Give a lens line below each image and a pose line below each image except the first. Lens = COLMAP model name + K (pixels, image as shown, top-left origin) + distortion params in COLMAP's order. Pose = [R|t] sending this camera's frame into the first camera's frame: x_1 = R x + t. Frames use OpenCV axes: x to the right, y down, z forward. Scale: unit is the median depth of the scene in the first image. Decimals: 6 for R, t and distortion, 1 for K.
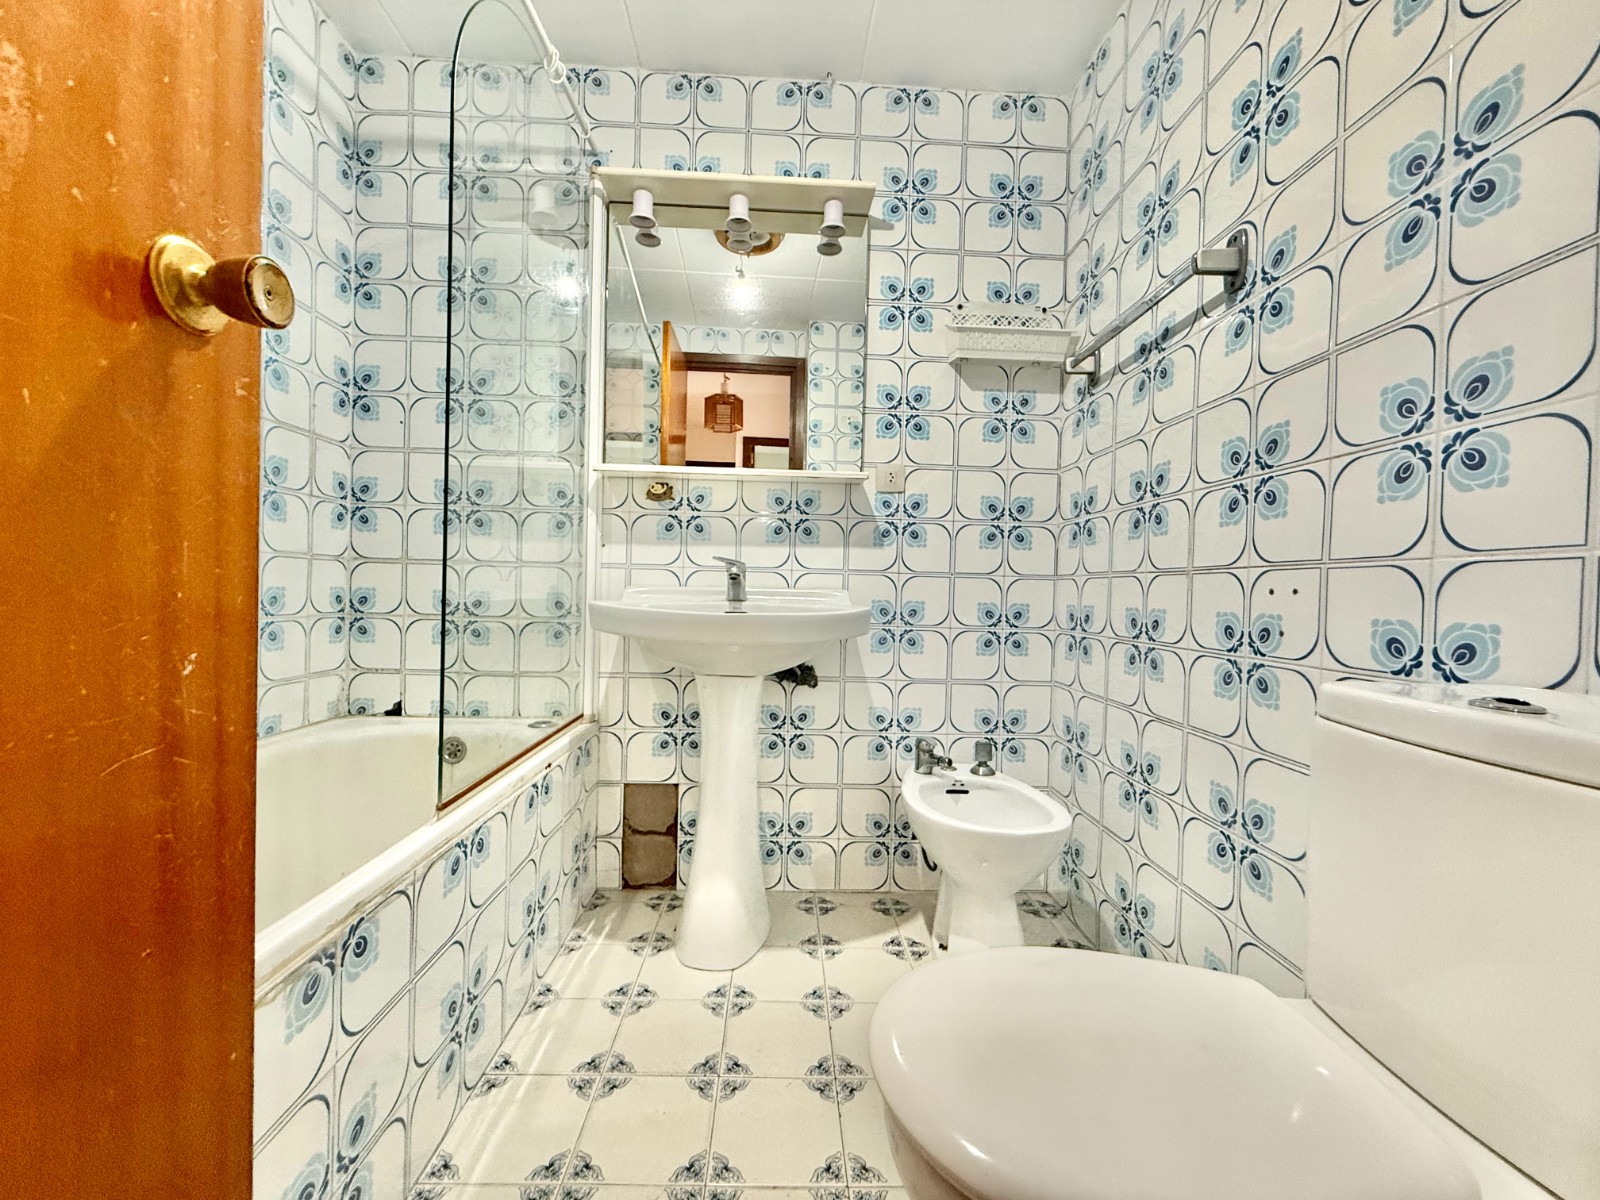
lens RADIAL K [[636.5, 0, 791.4], [0, 636.5, 599.0], [0, 0, 1]] dist [-0.000135, 0.000485]
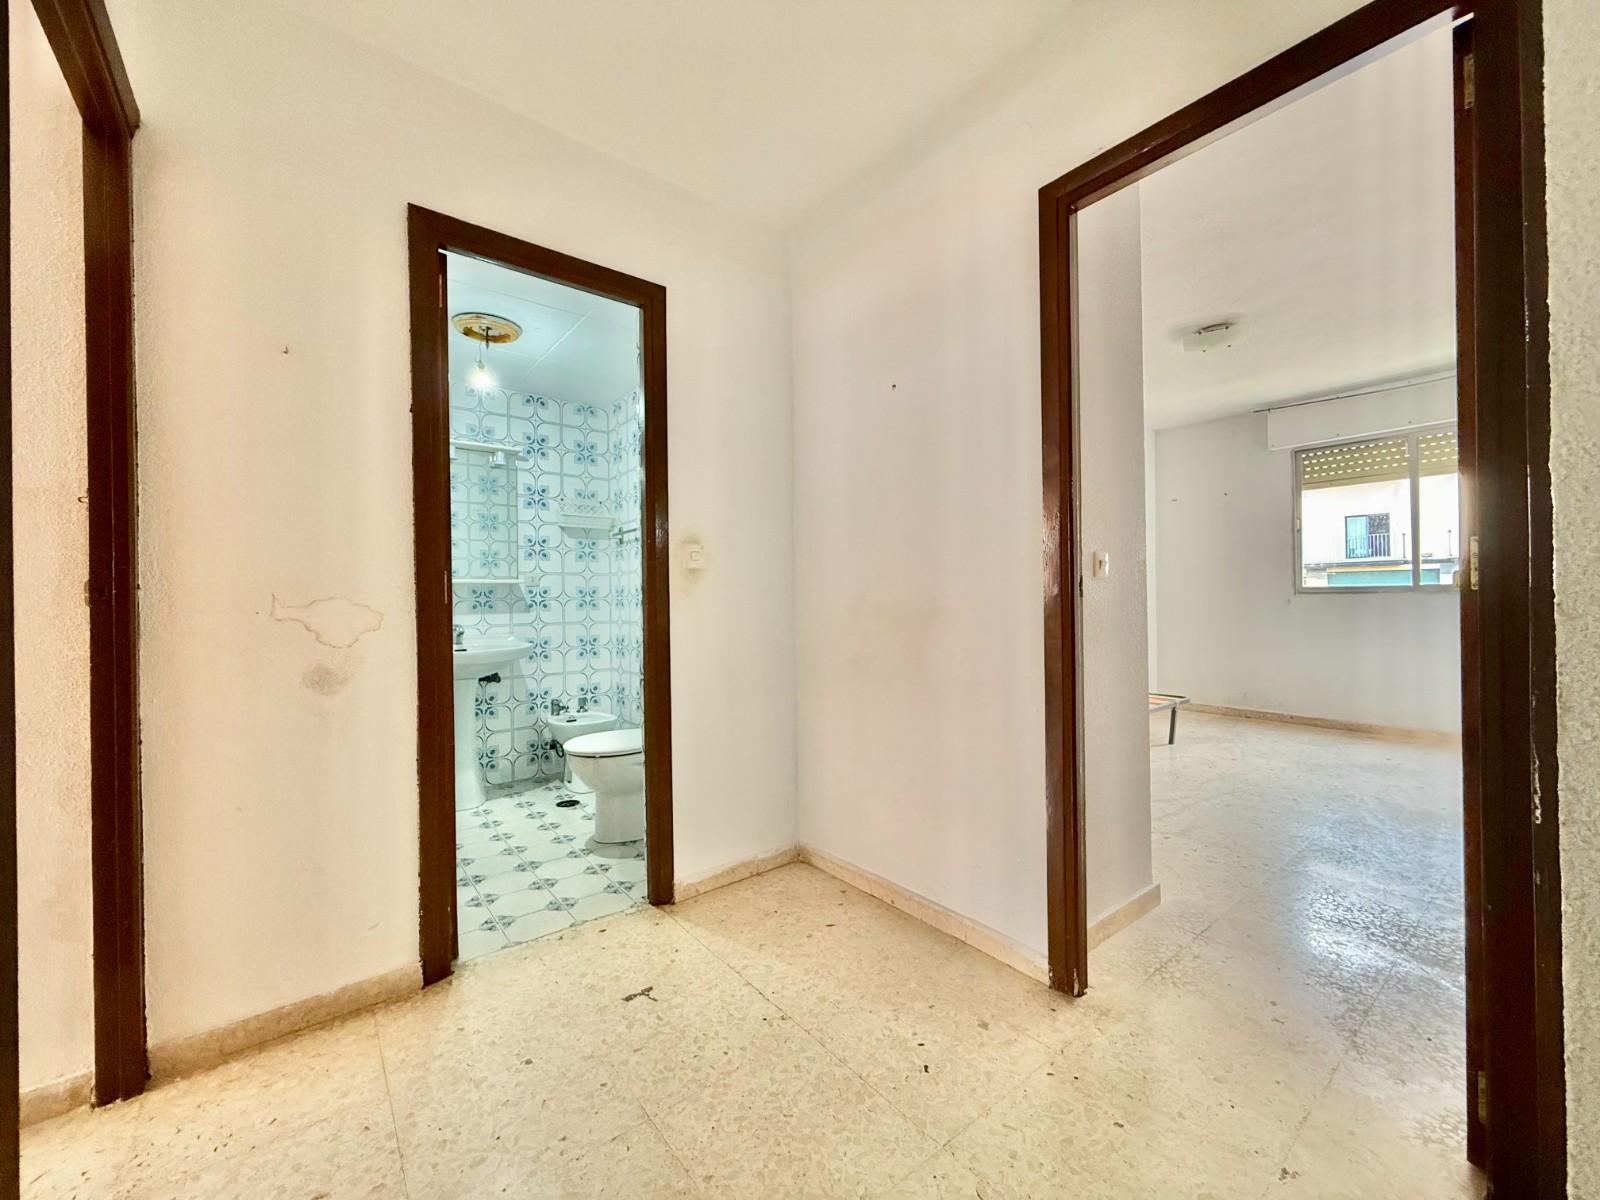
lens RADIAL K [[636.5, 0, 791.4], [0, 636.5, 599.0], [0, 0, 1]] dist [-0.000135, 0.000485]
pose [[0.802802, -0.035780, 0.595172, -0.409661], [0.041688, 0.999123, 0.003833, -0.097682], [-0.594787, 0.021735, 0.803590, -1.196545]]
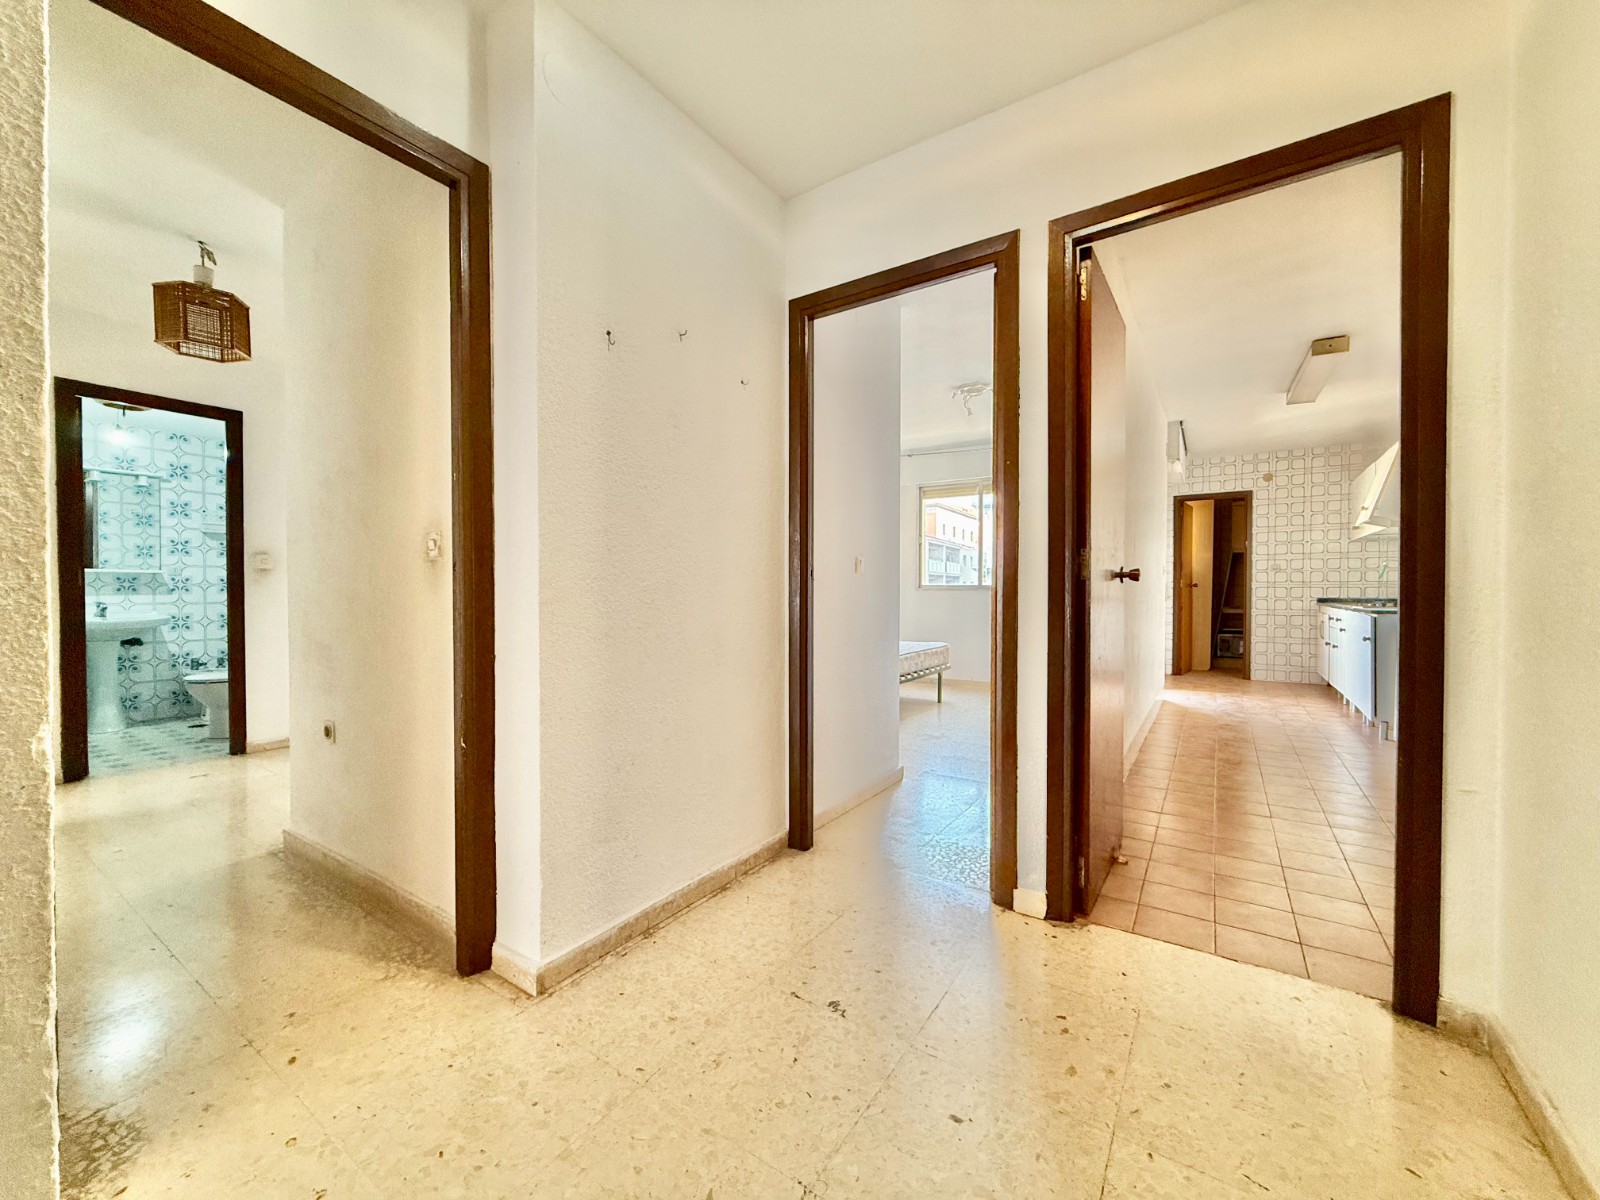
lens RADIAL K [[636.5, 0, 791.4], [0, 636.5, 599.0], [0, 0, 1]] dist [-0.000135, 0.000485]
pose [[0.578004, -0.035572, 0.815258, -0.573585], [0.025973, 0.999345, 0.025190, -0.061798], [-0.815620, 0.006615, 0.578550, -2.887542]]
